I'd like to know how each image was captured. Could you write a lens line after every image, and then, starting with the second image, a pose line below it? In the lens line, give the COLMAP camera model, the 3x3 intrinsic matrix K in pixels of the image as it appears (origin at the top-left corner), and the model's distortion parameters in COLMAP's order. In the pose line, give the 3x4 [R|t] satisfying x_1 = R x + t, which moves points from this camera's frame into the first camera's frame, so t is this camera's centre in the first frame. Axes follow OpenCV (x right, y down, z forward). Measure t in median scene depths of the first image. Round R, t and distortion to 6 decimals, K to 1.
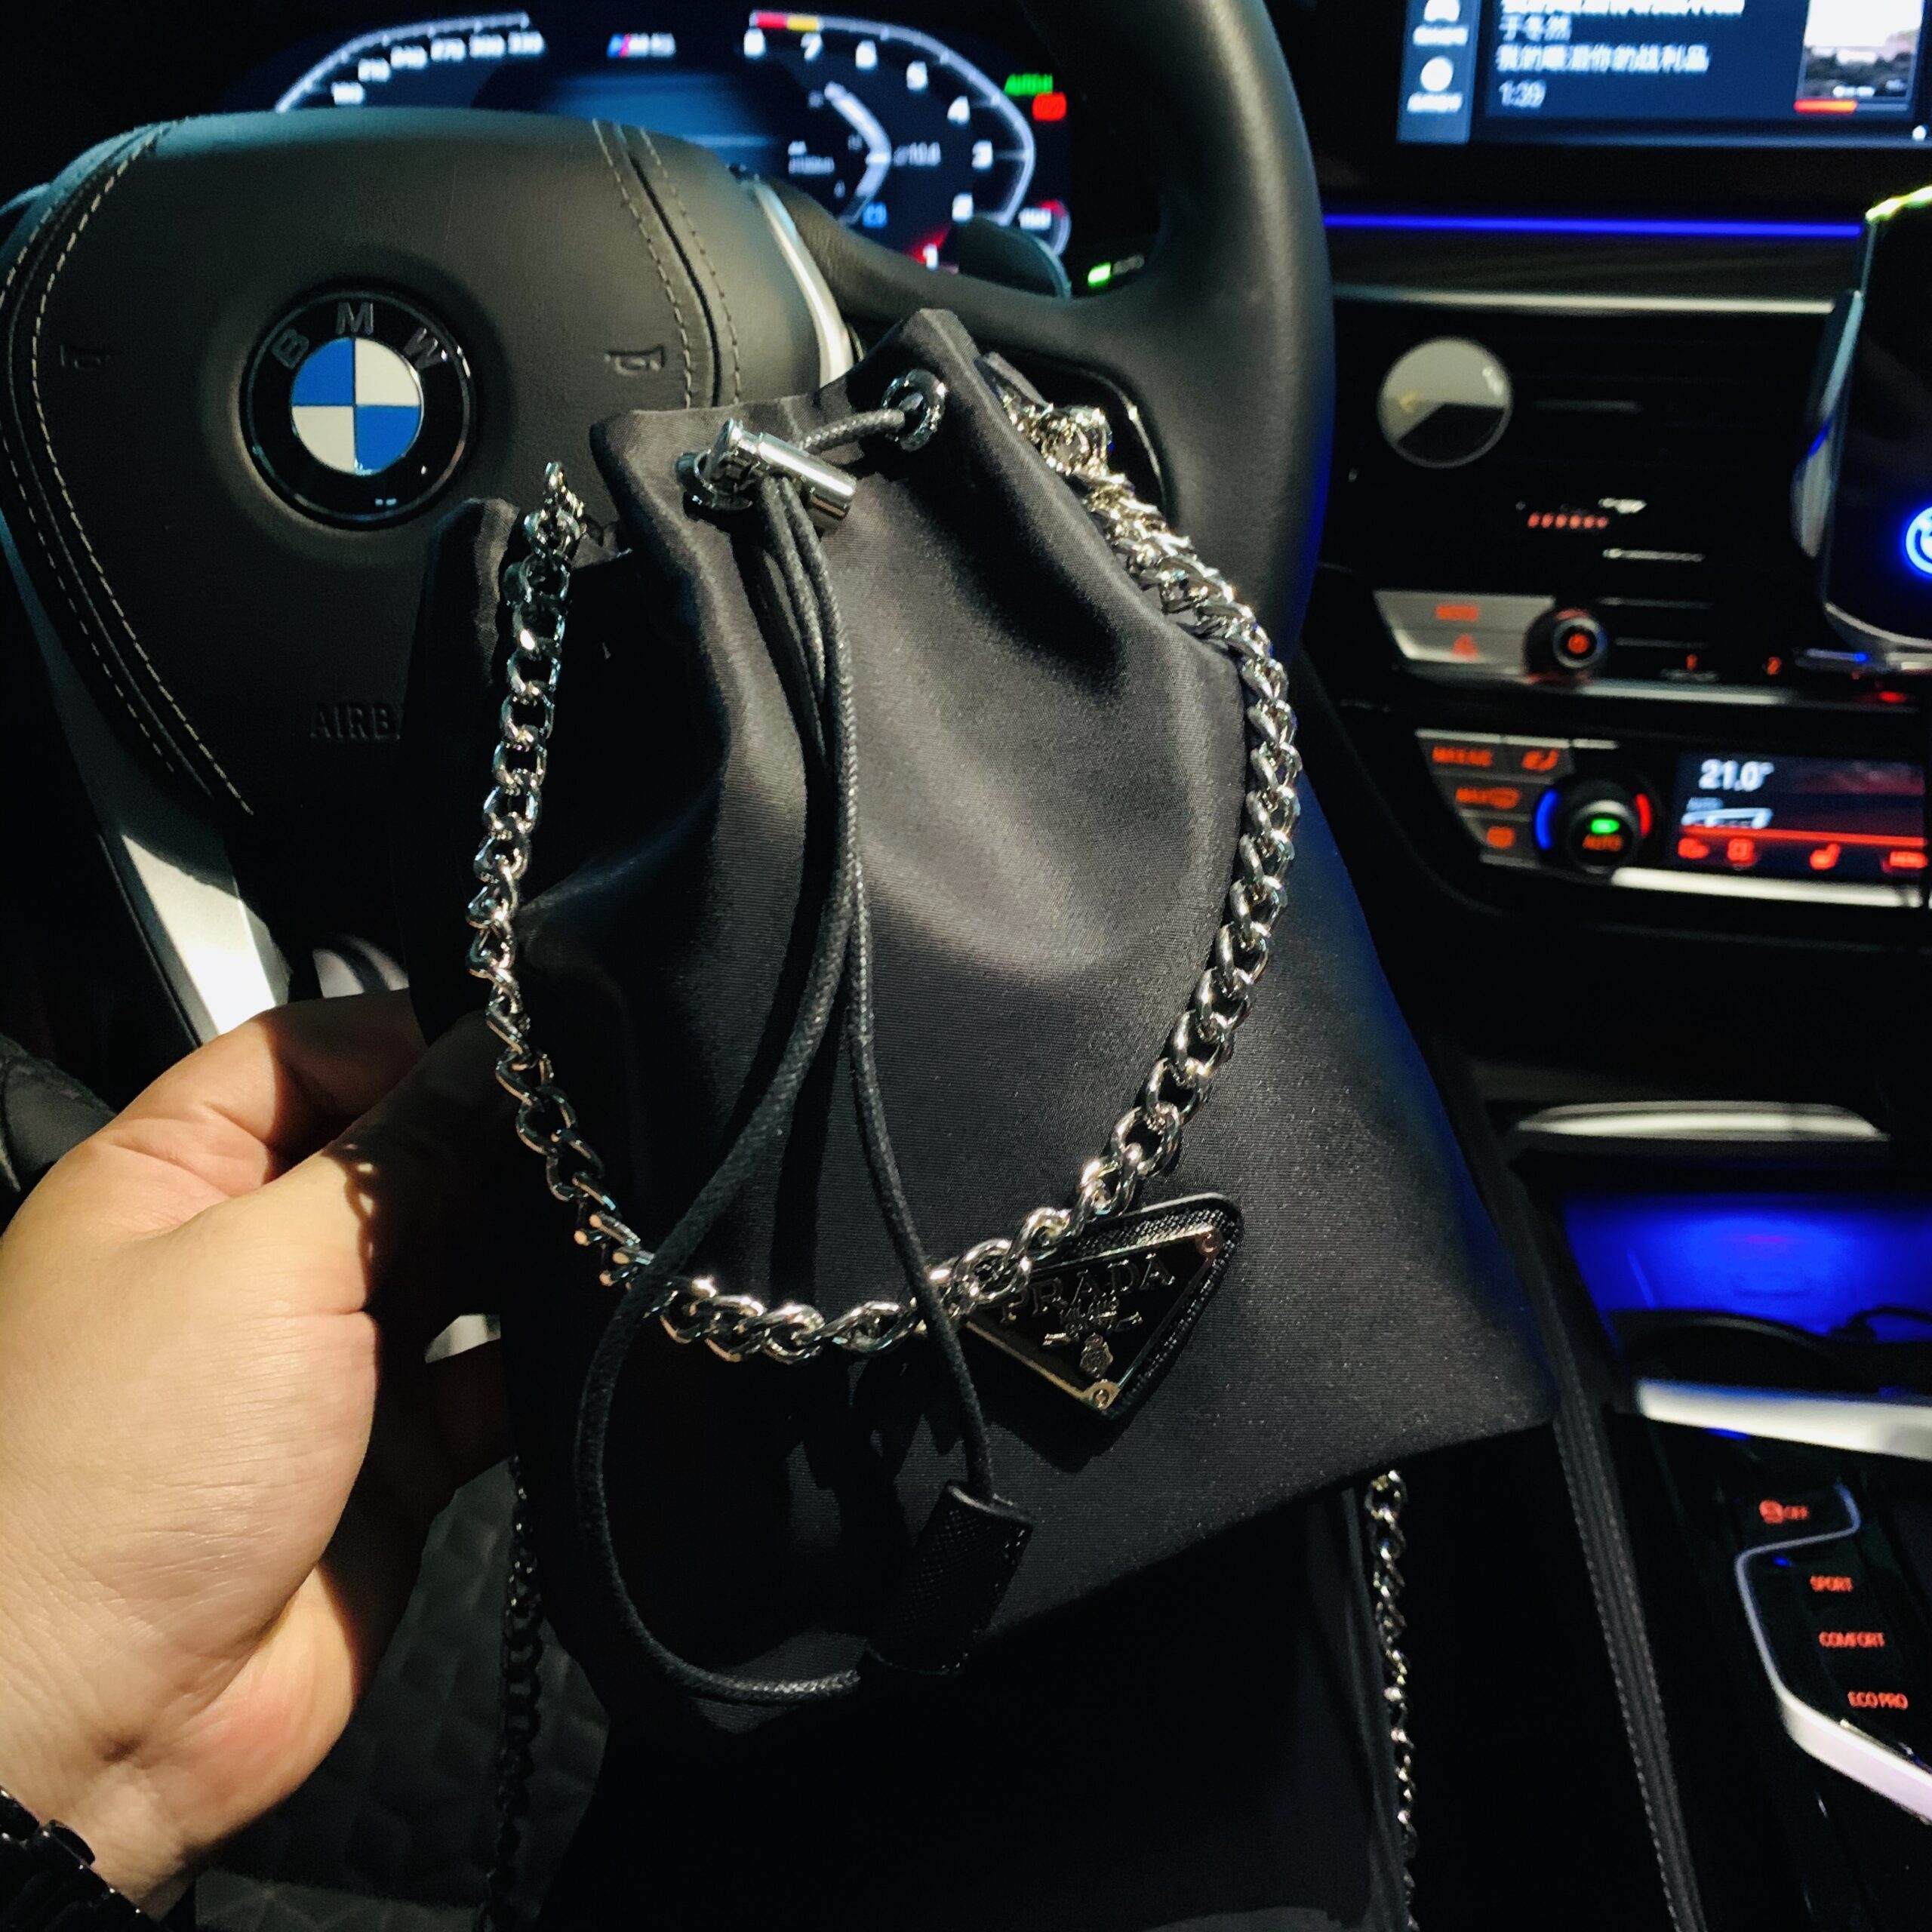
lens RADIAL K [[2003.3, 0, 966.3], [0, 2003.3, 954.0], [0, 0, 1]] dist [-0.033280, 0.066826]
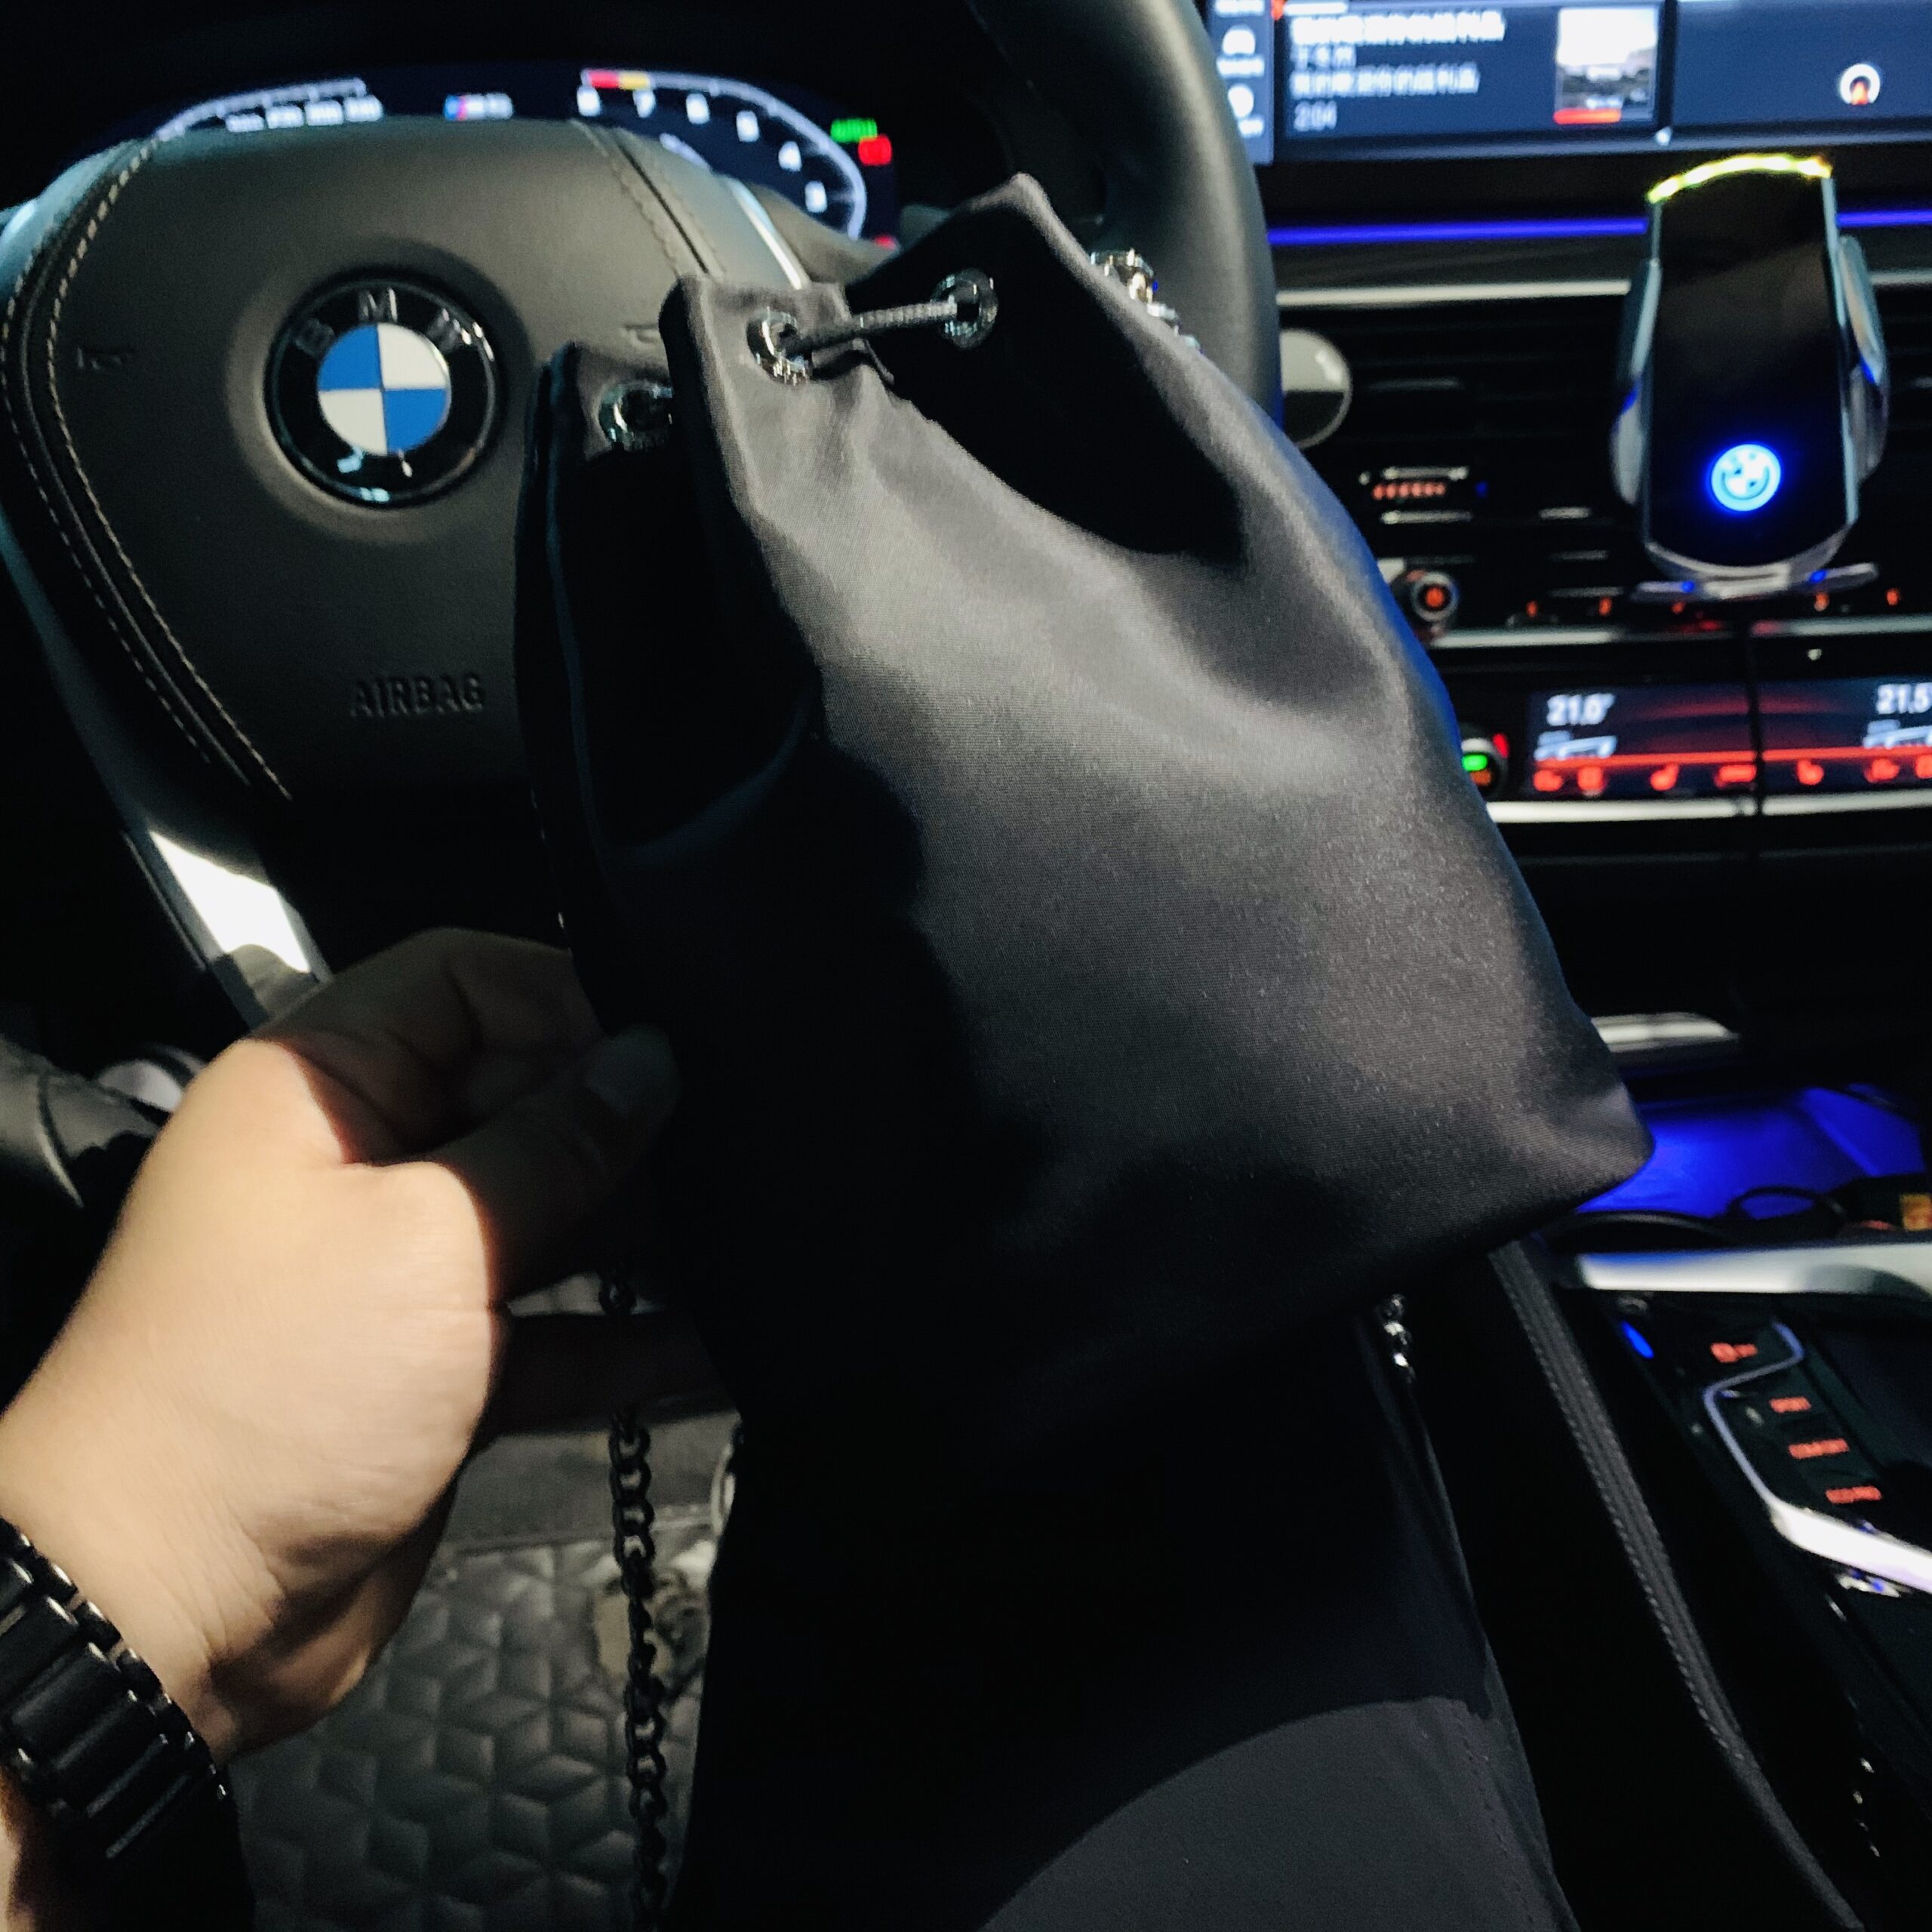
lens RADIAL K [[2002.5, 0, 967.4], [0, 2002.5, 935.0], [0, 0, 1]] dist [-0.005687, 0.001379]
pose [[0.985441, -0.092656, 0.142554, -0.113977], [0.101412, 0.993300, -0.055420, 0.060145], [-0.136464, 0.069069, 0.988234, -0.030855]]
